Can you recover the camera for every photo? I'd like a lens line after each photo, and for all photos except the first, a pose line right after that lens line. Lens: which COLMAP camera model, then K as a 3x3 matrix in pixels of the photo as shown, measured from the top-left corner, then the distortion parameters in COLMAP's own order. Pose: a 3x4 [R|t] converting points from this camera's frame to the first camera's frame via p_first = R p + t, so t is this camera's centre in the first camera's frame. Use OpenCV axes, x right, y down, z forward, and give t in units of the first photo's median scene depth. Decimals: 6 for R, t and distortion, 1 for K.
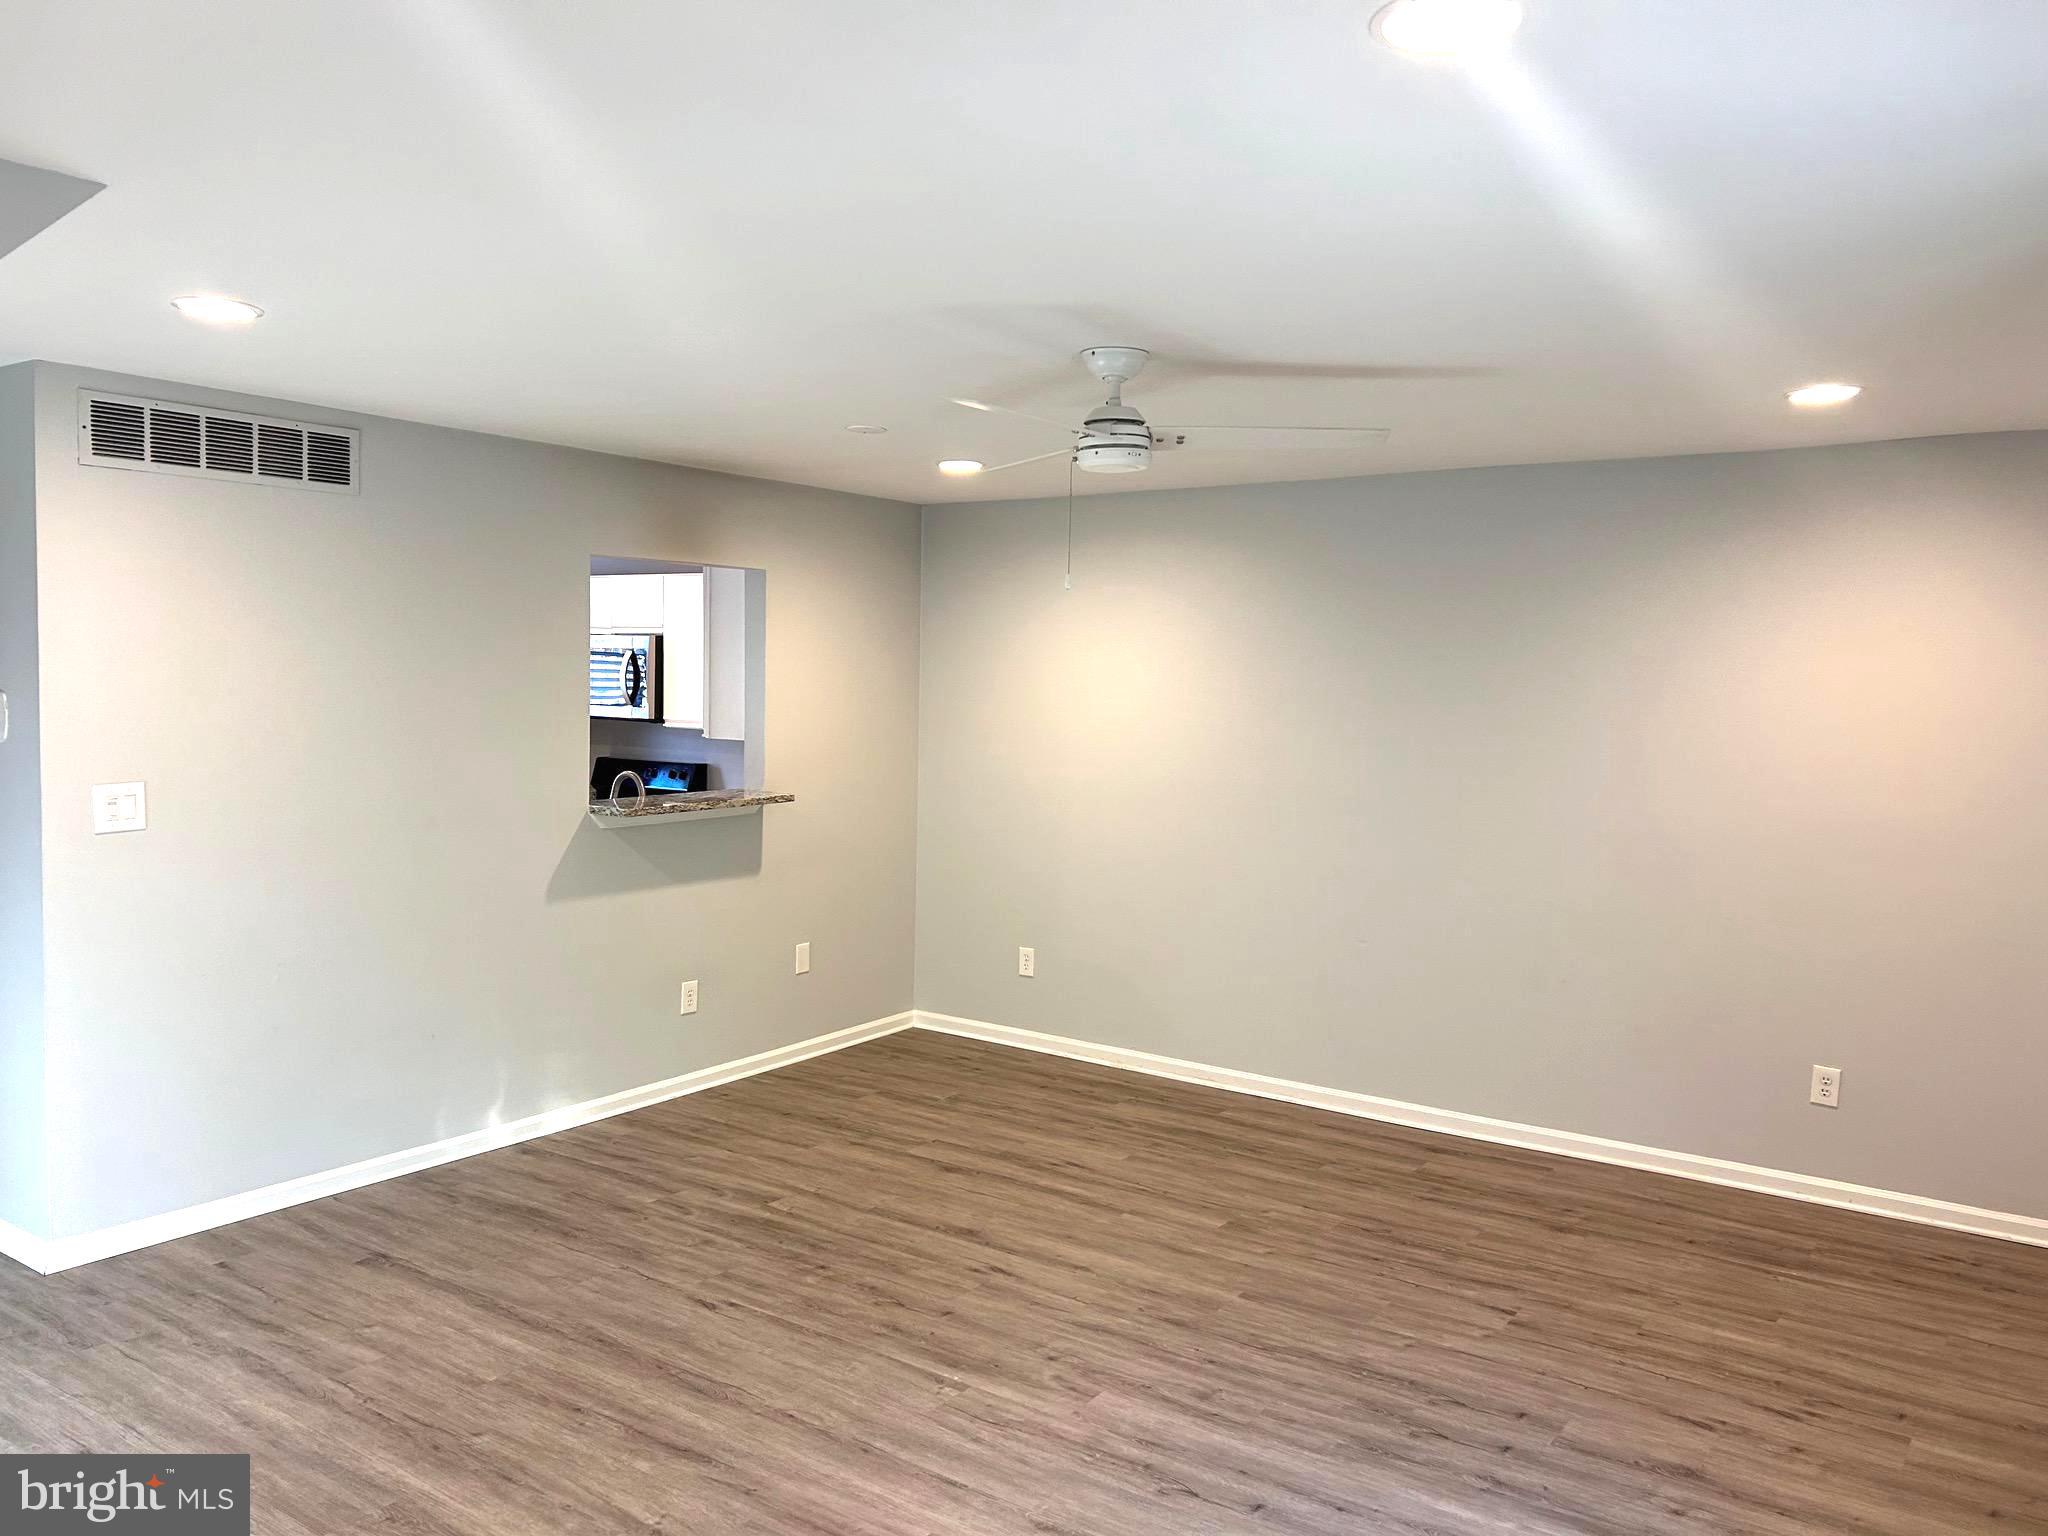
lens RADIAL K [[1539.0, 0, 1015.8], [0, 1539.0, 760.4], [0, 0, 1]] dist [0.047586, -0.022592]
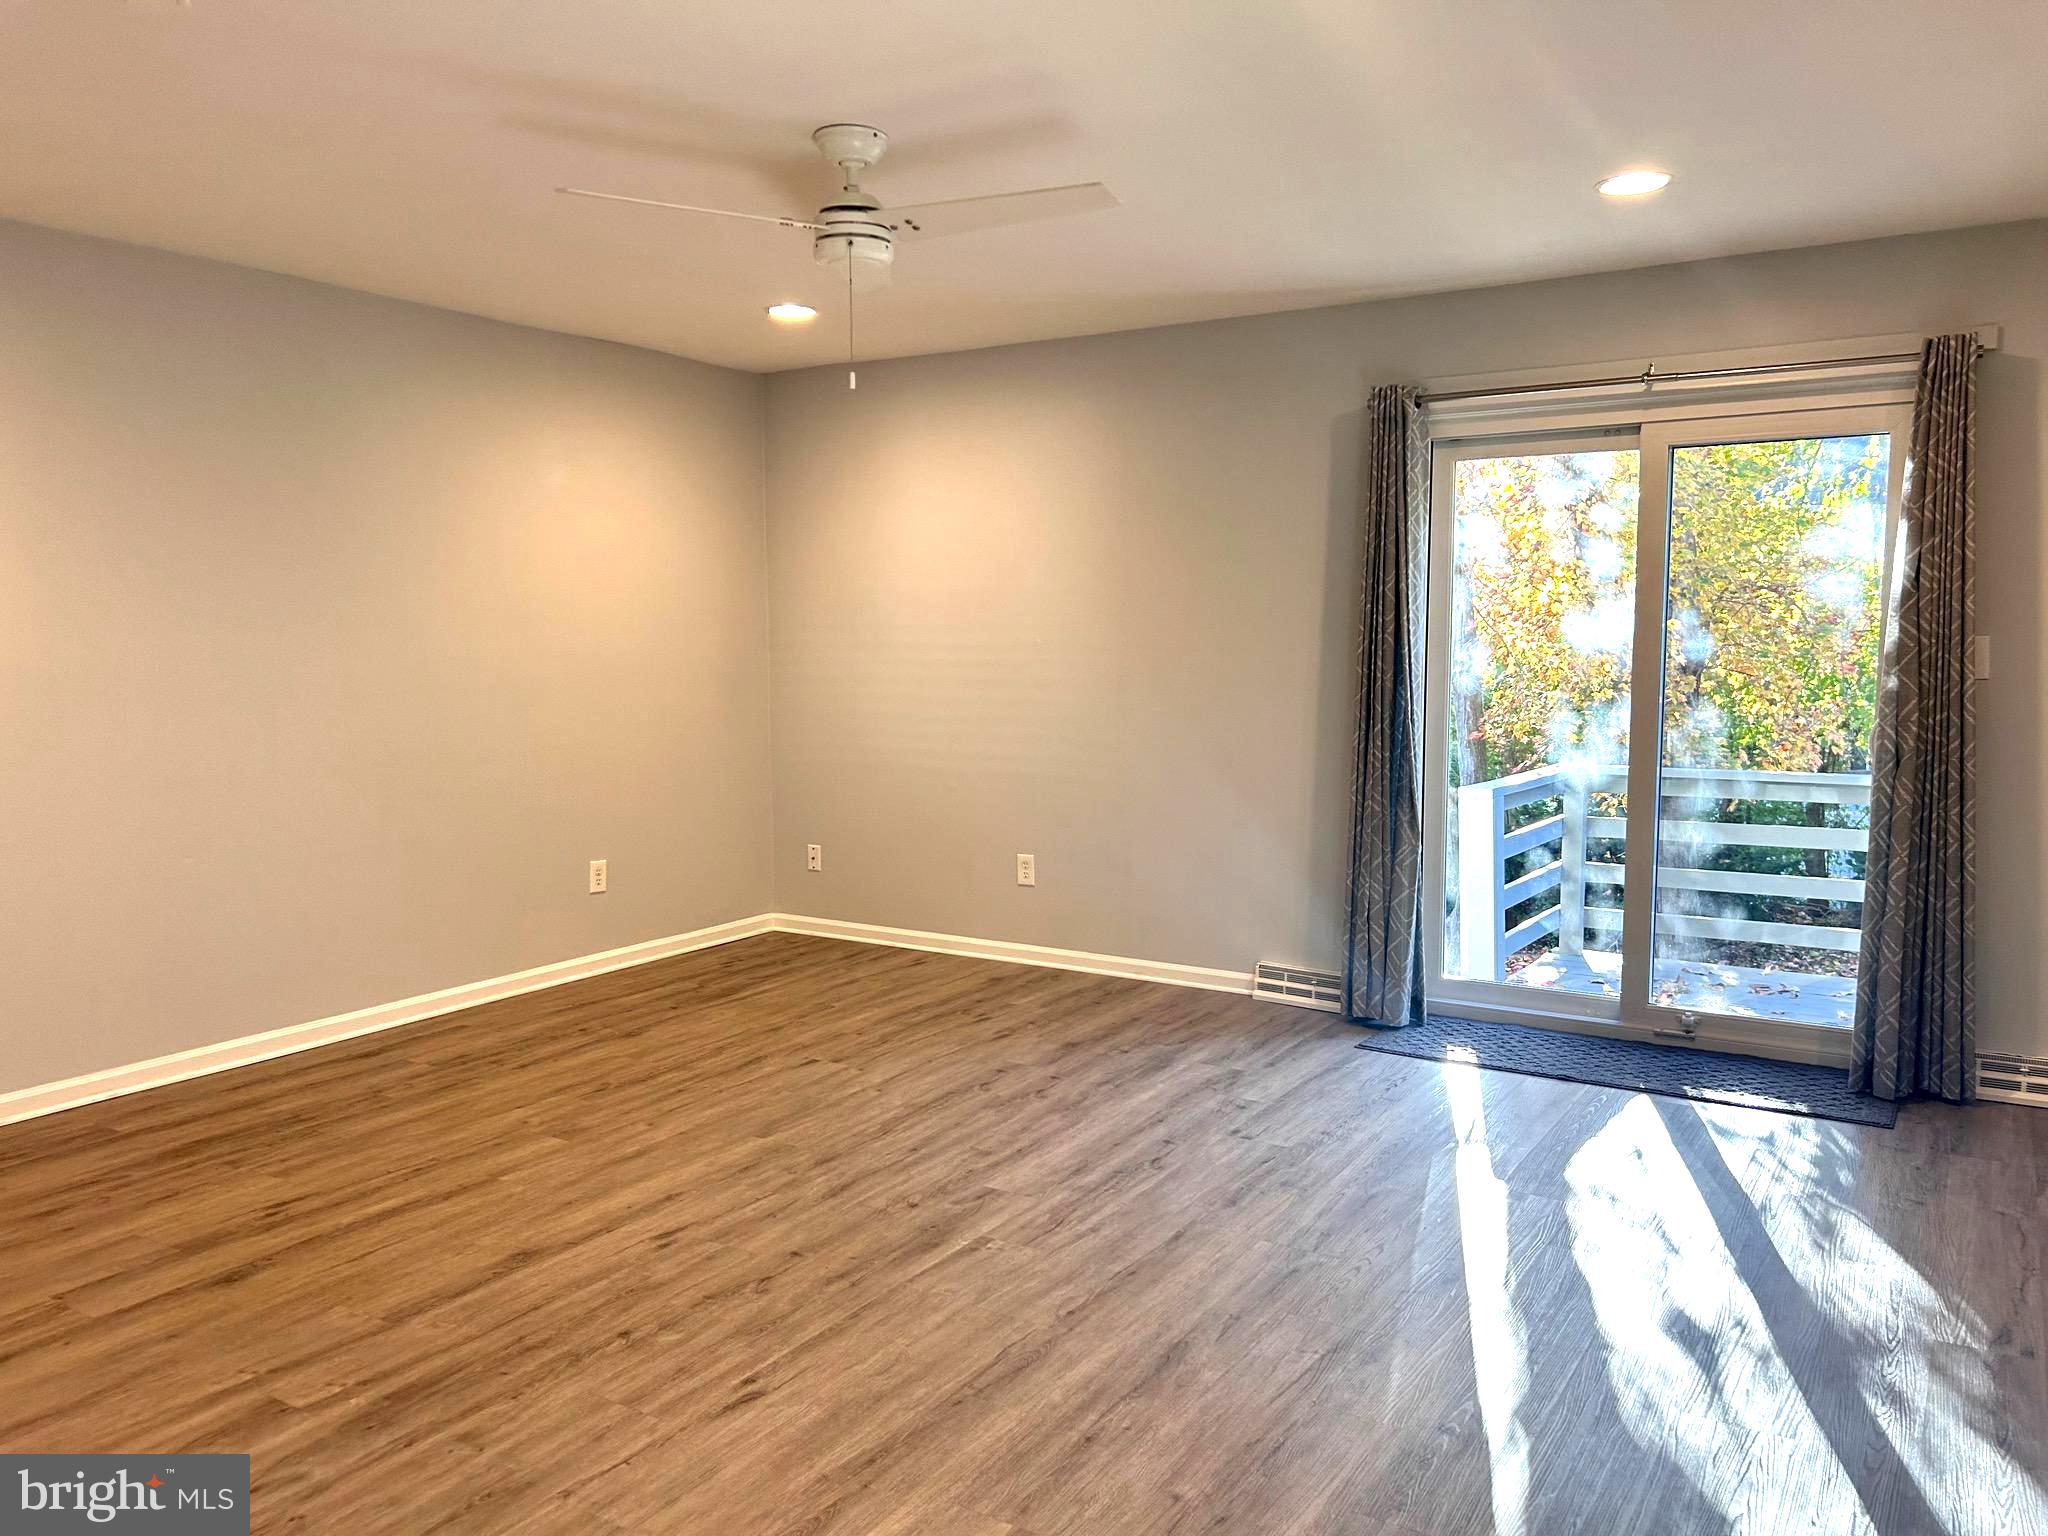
lens RADIAL K [[1539.0, 0, 1016.4], [0, 1539.0, 769.2], [0, 0, 1]] dist [0.047586, -0.022592]
pose [[-0.049286, -0.109451, 0.992770, -0.764030], [0.057789, 0.992000, 0.112235, 0.012426], [-0.997111, 0.062903, -0.042567, 0.815703]]
